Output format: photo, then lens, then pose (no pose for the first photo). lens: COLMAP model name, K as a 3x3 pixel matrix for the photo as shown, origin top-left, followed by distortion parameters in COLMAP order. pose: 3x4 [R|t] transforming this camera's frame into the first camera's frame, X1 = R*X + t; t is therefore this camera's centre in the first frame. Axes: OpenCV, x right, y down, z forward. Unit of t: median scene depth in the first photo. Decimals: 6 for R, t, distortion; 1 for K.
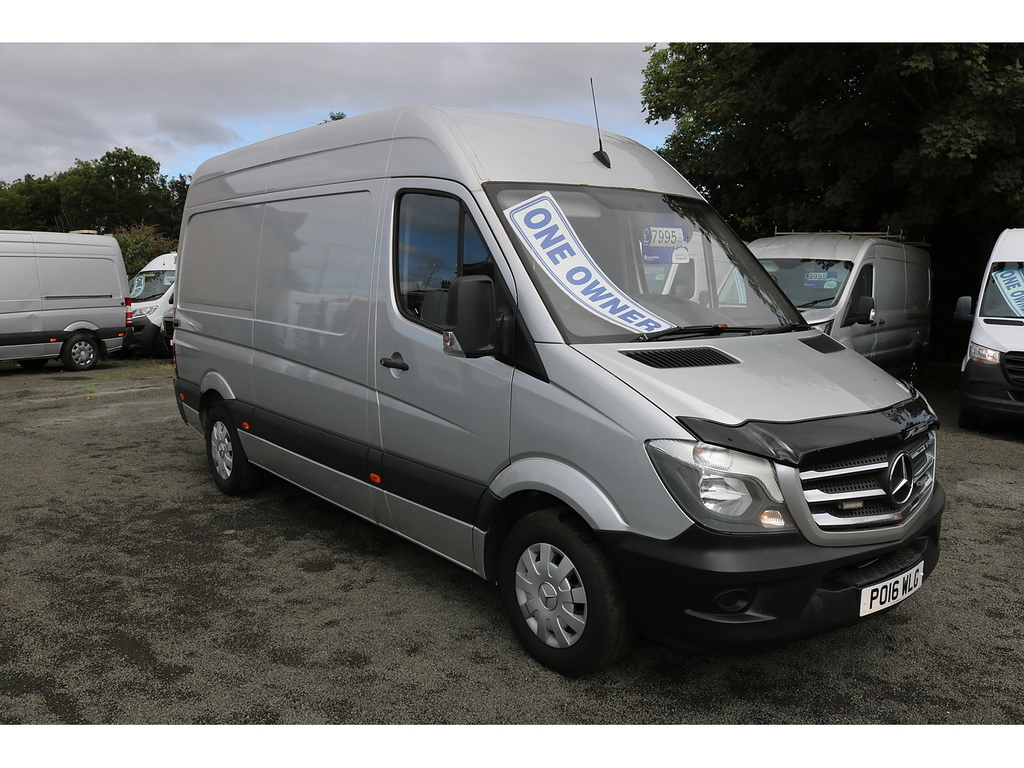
lens RADIAL K [[855.2, 0, 504.6], [0, 855.2, 390.7], [0, 0, 1]] dist [-0.157308, 0.132994]
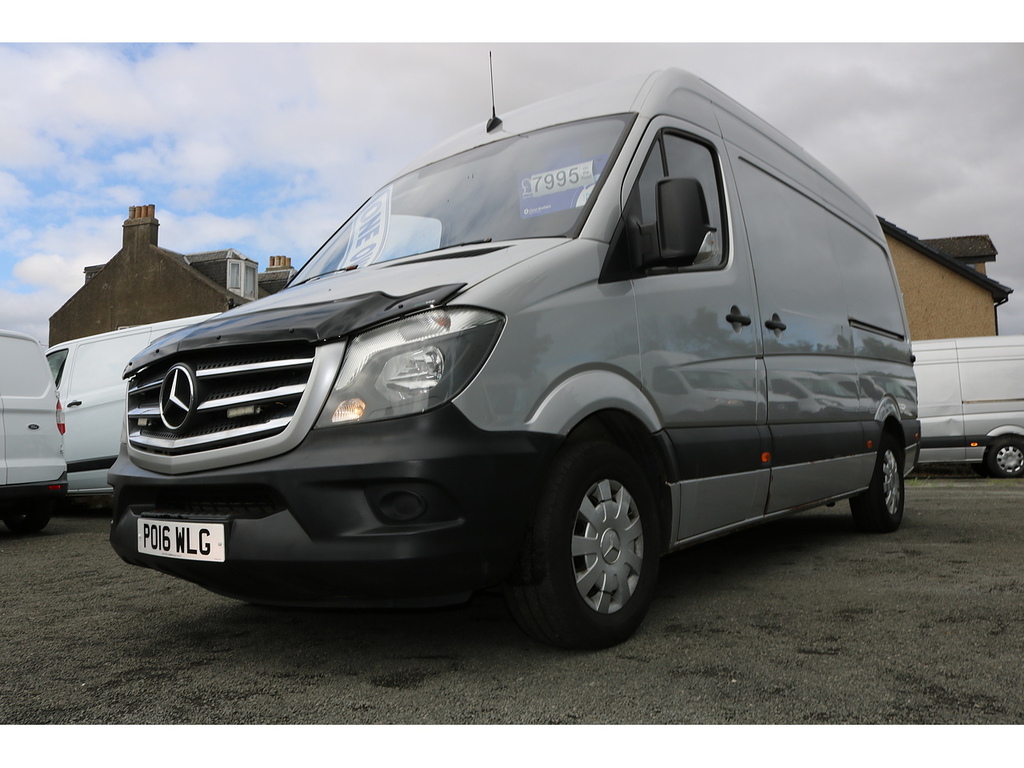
lens RADIAL K [[855.2, 0, 508.9], [0, 855.2, 388.1], [0, 0, 1]] dist [-0.157308, 0.132994]
pose [[0.220165, -0.087524, -0.971528, 1.112085], [-0.095424, 0.989257, -0.110745, 0.129164], [0.970784, 0.117089, 0.209448, 0.943956]]
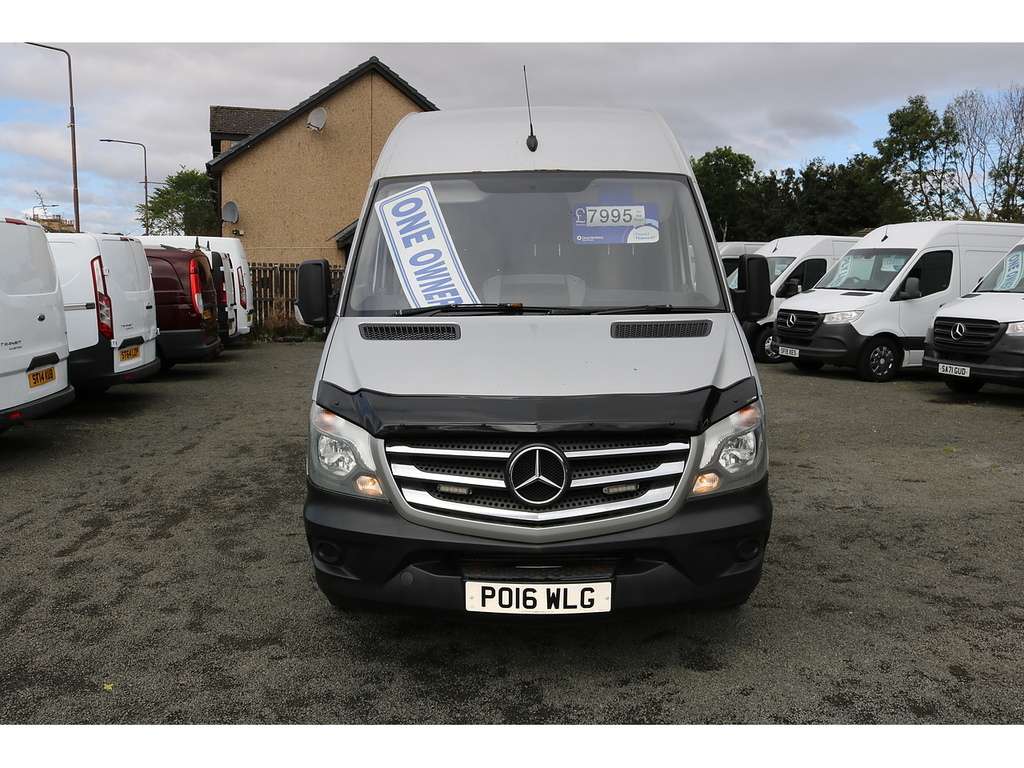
lens RADIAL K [[855.2, 0, 509.8], [0, 855.2, 387.8], [0, 0, 1]] dist [-0.157308, 0.132994]
pose [[0.764480, 0.080433, -0.639610, 0.852640], [-0.078250, 0.996427, 0.031777, -0.011464], [0.639881, 0.025757, 0.768042, 0.228502]]
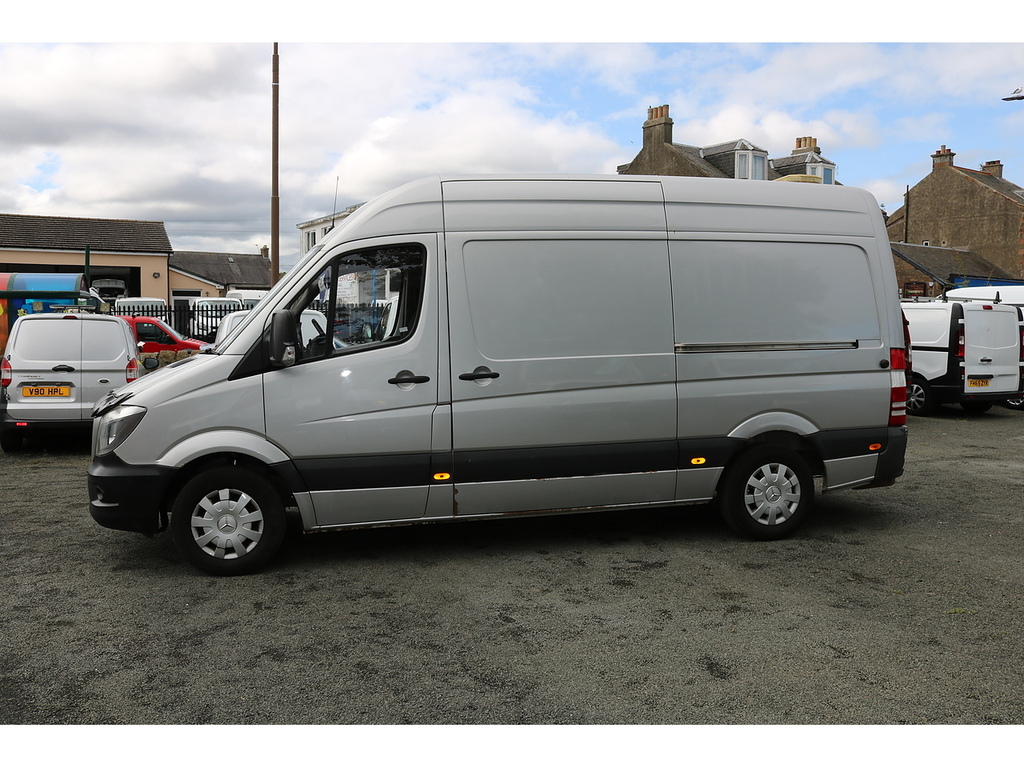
lens RADIAL K [[855.2, 0, 515.9], [0, 855.2, 386.7], [0, 0, 1]] dist [-0.157308, 0.132994]
pose [[-0.450854, 0.058902, -0.890652, 1.381359], [-0.116809, 0.985346, 0.124294, -0.255631], [0.884922, 0.160075, -0.437367, 2.132479]]
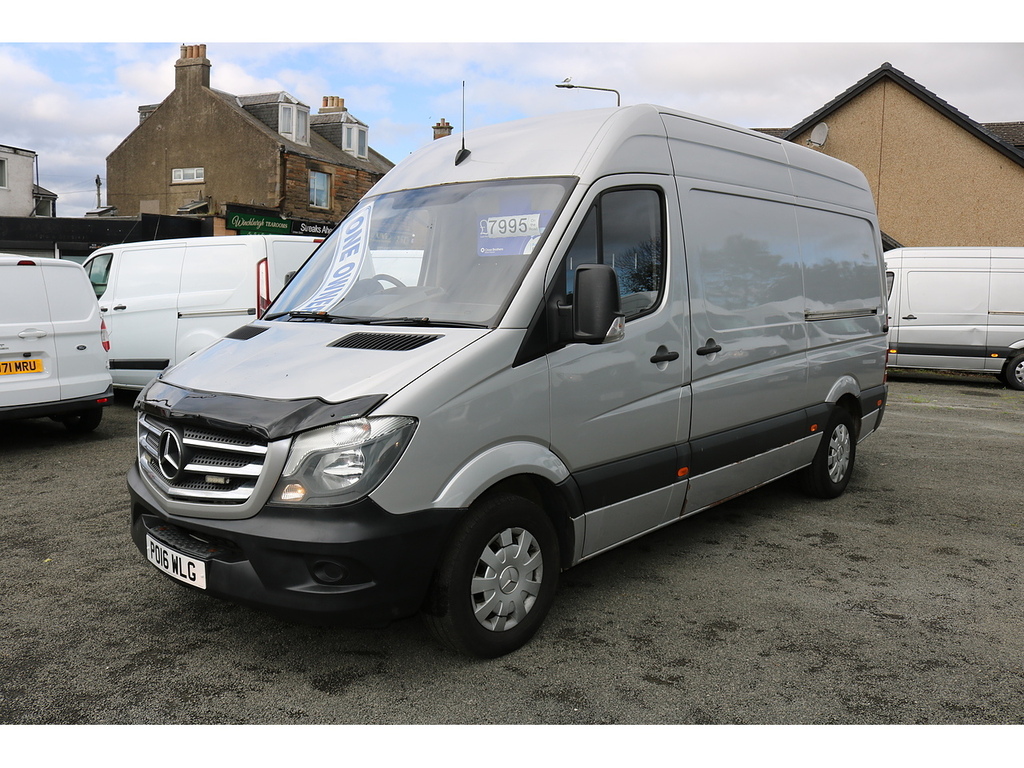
lens RADIAL K [[855.2, 0, 506.2], [0, 855.2, 382.6], [0, 0, 1]] dist [-0.157308, 0.132994]
pose [[0.153284, 0.106304, -0.982448, 1.288591], [-0.143402, 0.986066, 0.084322, -0.108351], [0.977722, 0.127959, 0.166393, 1.012216]]
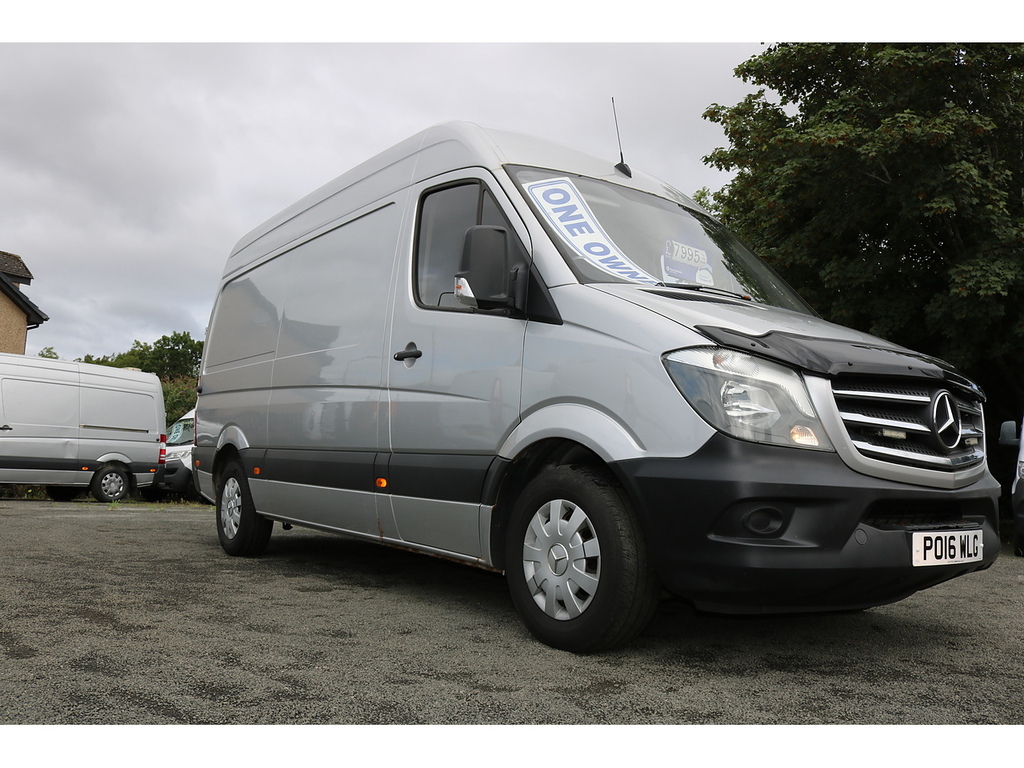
lens RADIAL K [[855.2, 0, 508.4], [0, 855.2, 386.2], [0, 0, 1]] dist [-0.157308, 0.132994]
pose [[0.998790, 0.022670, -0.043643, 0.030372], [-0.032493, 0.970327, -0.239605, 0.249555], [0.036916, 0.240733, 0.969889, 0.077636]]
